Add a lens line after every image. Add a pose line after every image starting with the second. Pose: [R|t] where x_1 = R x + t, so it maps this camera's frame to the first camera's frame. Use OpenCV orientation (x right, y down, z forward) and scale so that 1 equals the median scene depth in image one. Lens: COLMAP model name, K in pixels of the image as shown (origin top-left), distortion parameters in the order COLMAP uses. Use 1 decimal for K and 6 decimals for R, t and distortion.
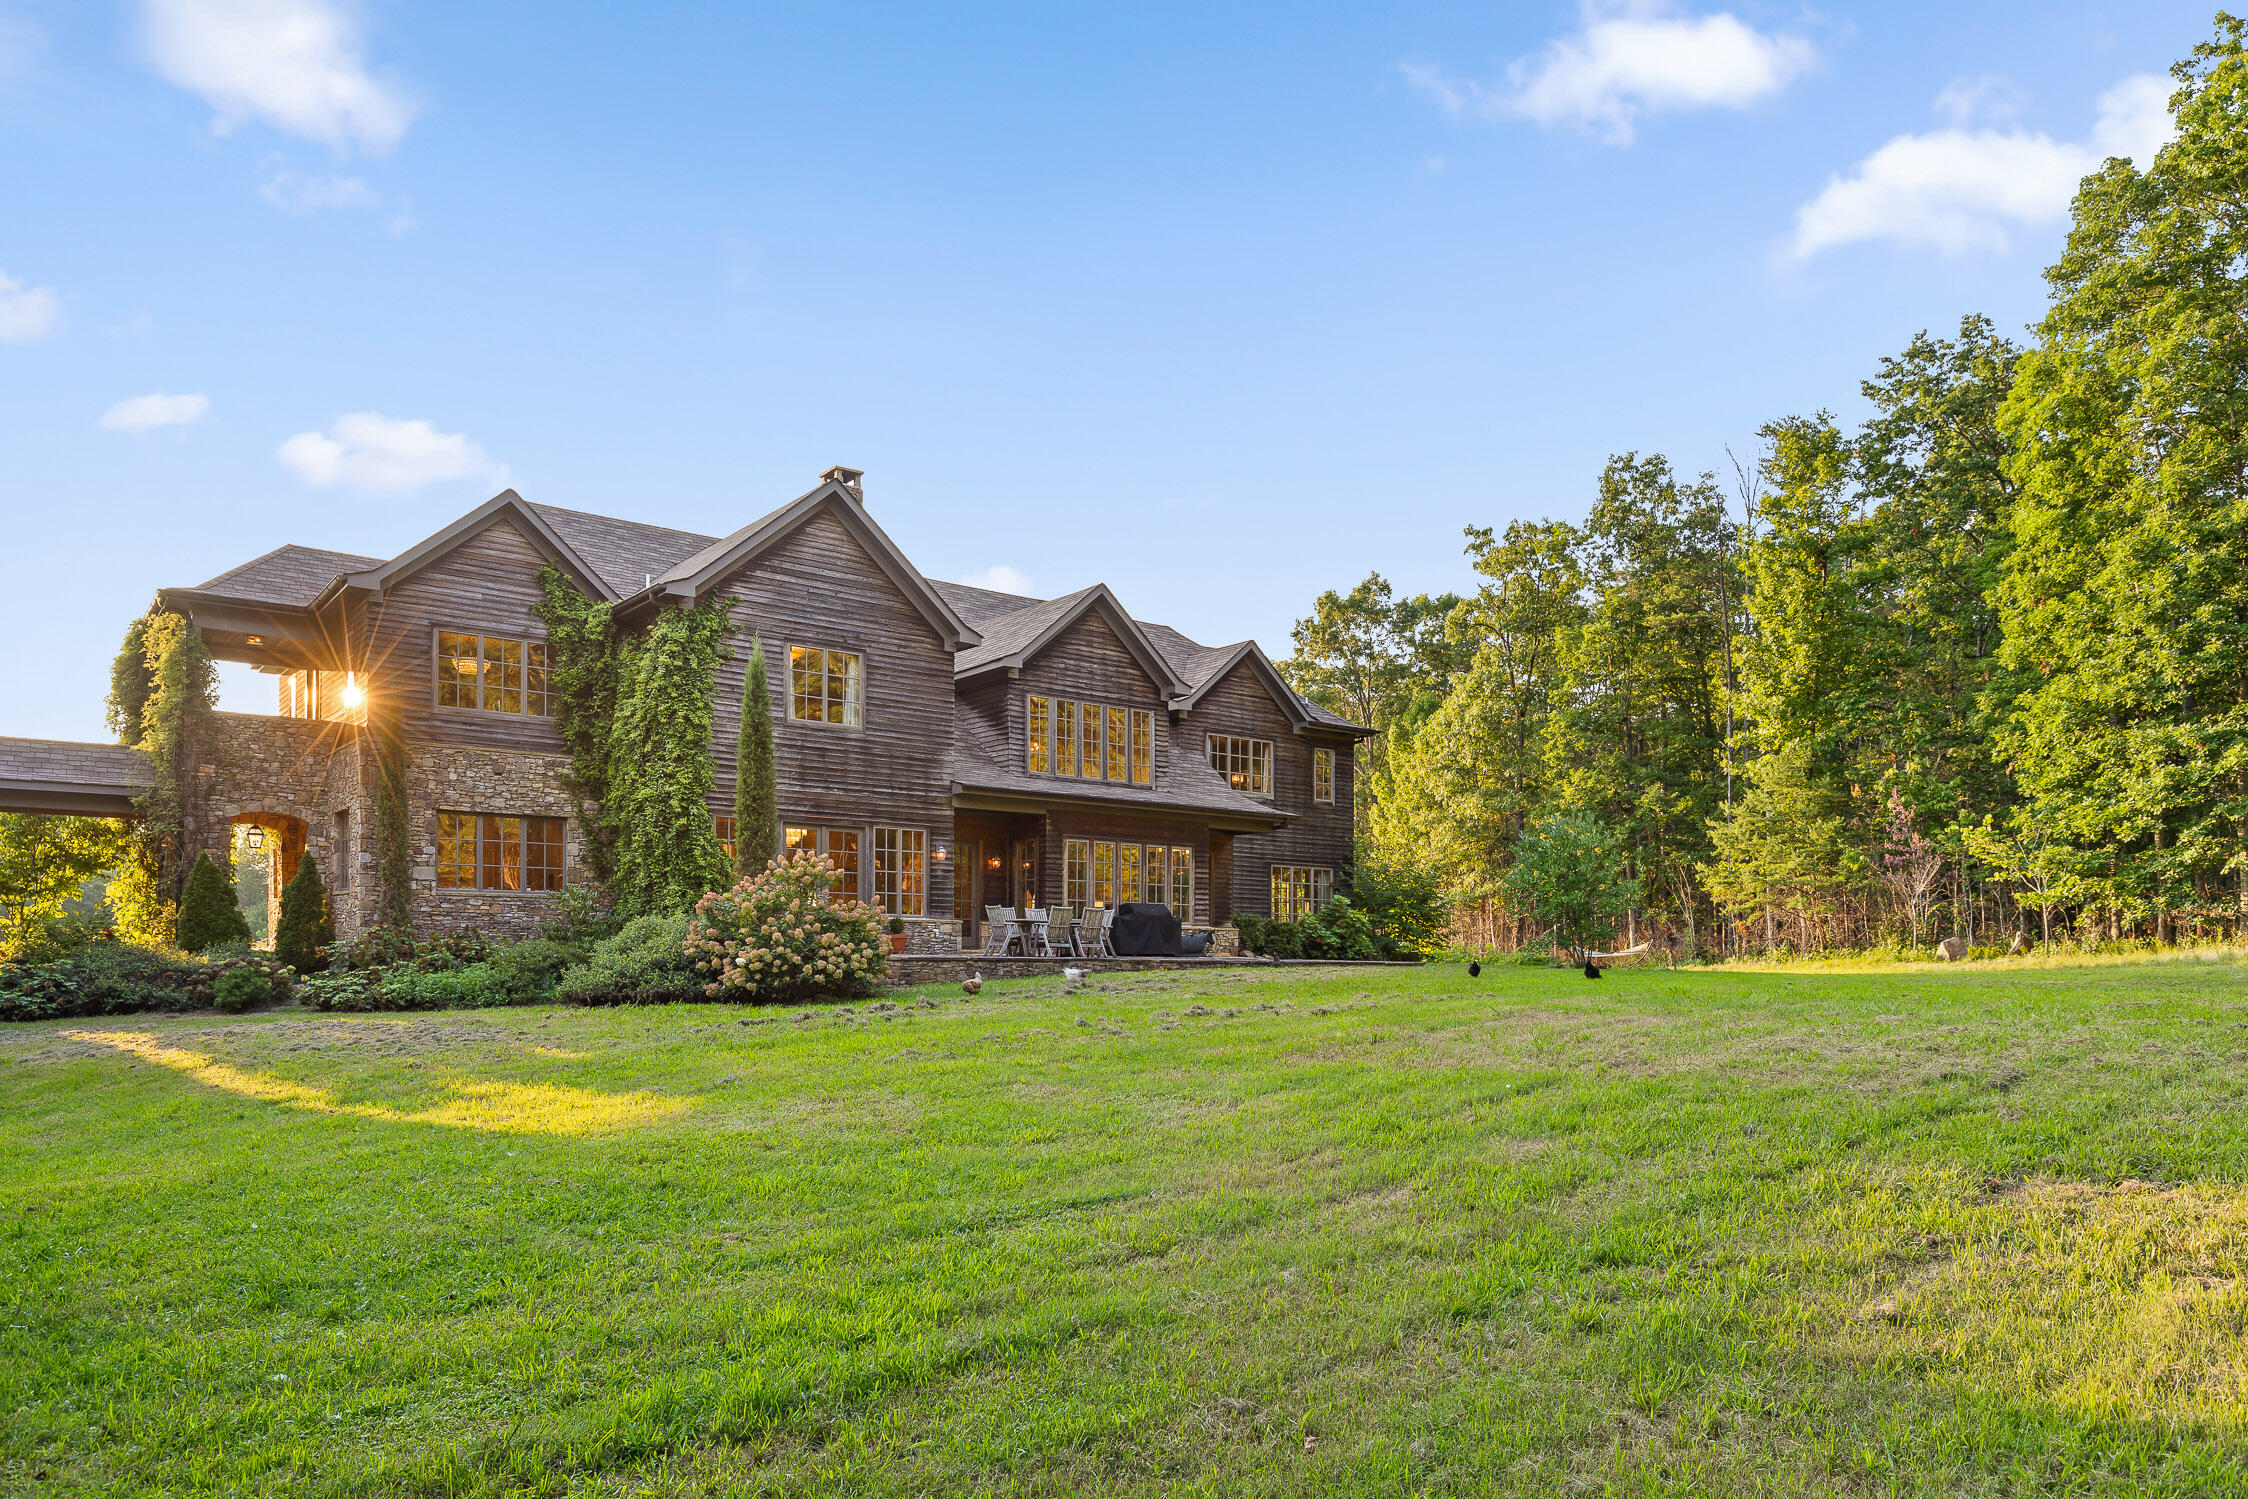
lens RADIAL K [[1462.6, 0, 1102.3], [0, 1462.6, 962.8], [0, 0, 1]] dist [-0.005952, -0.001062]
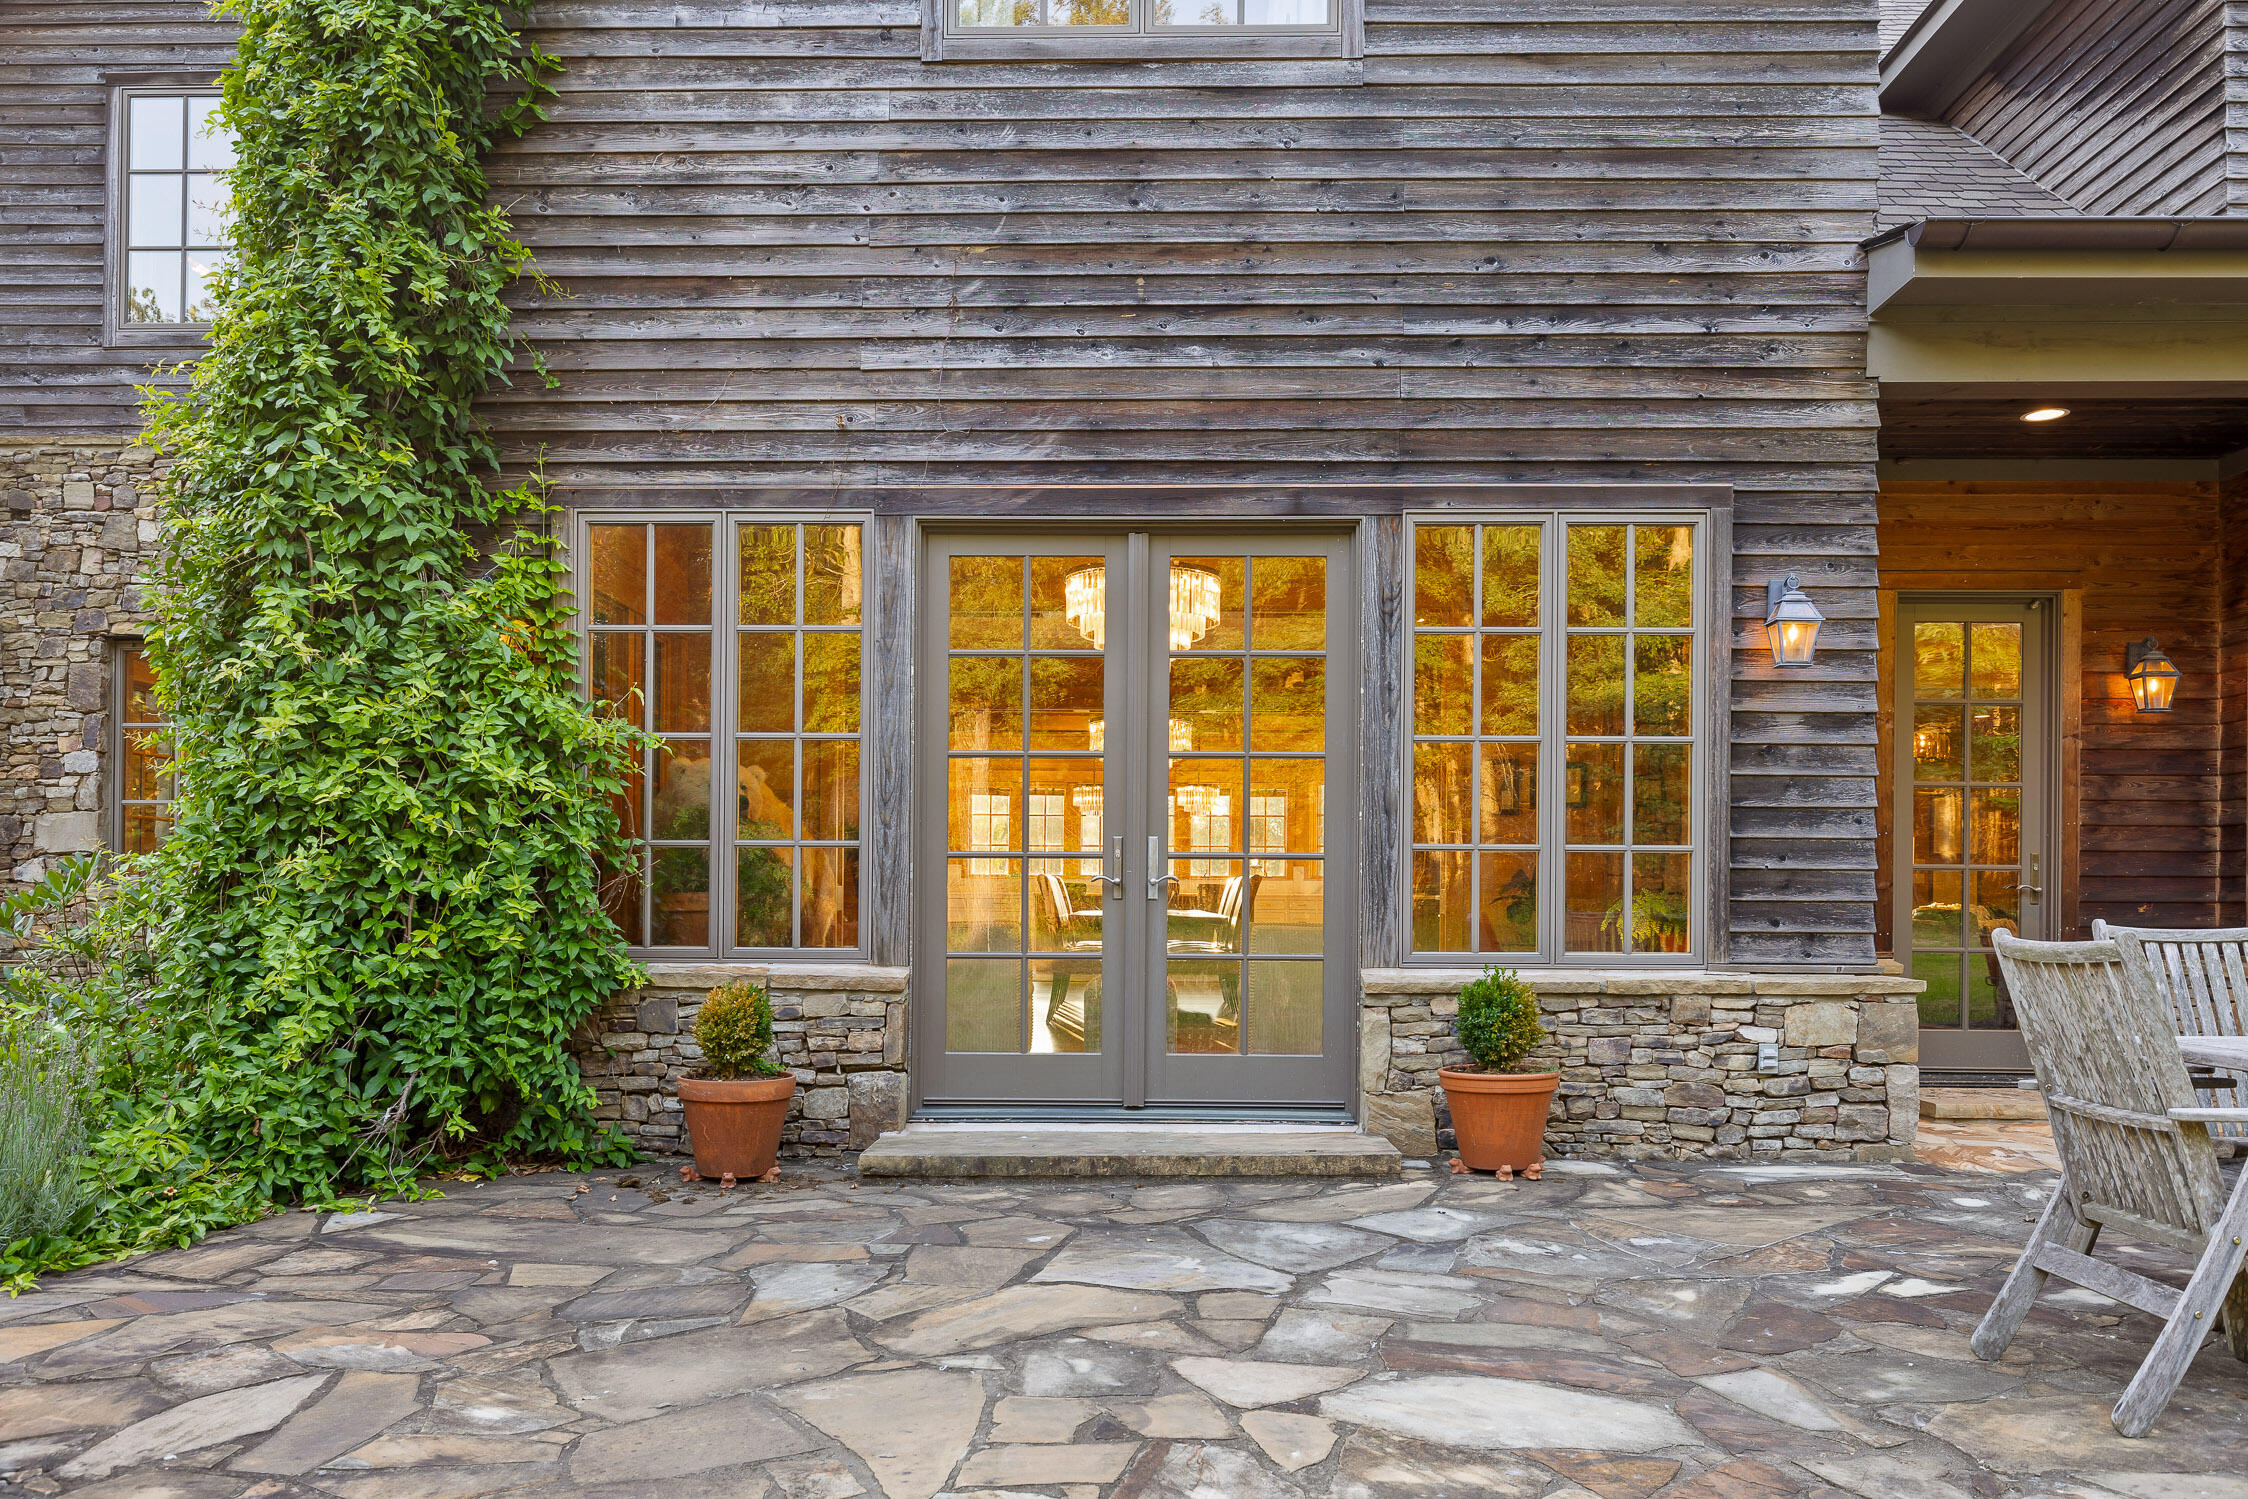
lens RADIAL K [[1567.9, 0, 1126.5], [0, 1567.9, 898.3], [0, 0, 1]] dist [-0.008649, -0.003732]
pose [[0.783503, -0.011160, -0.621288, -0.053741], [0.000907, 0.999858, -0.016816, -0.036920], [0.621387, 0.012612, 0.783402, 0.803237]]
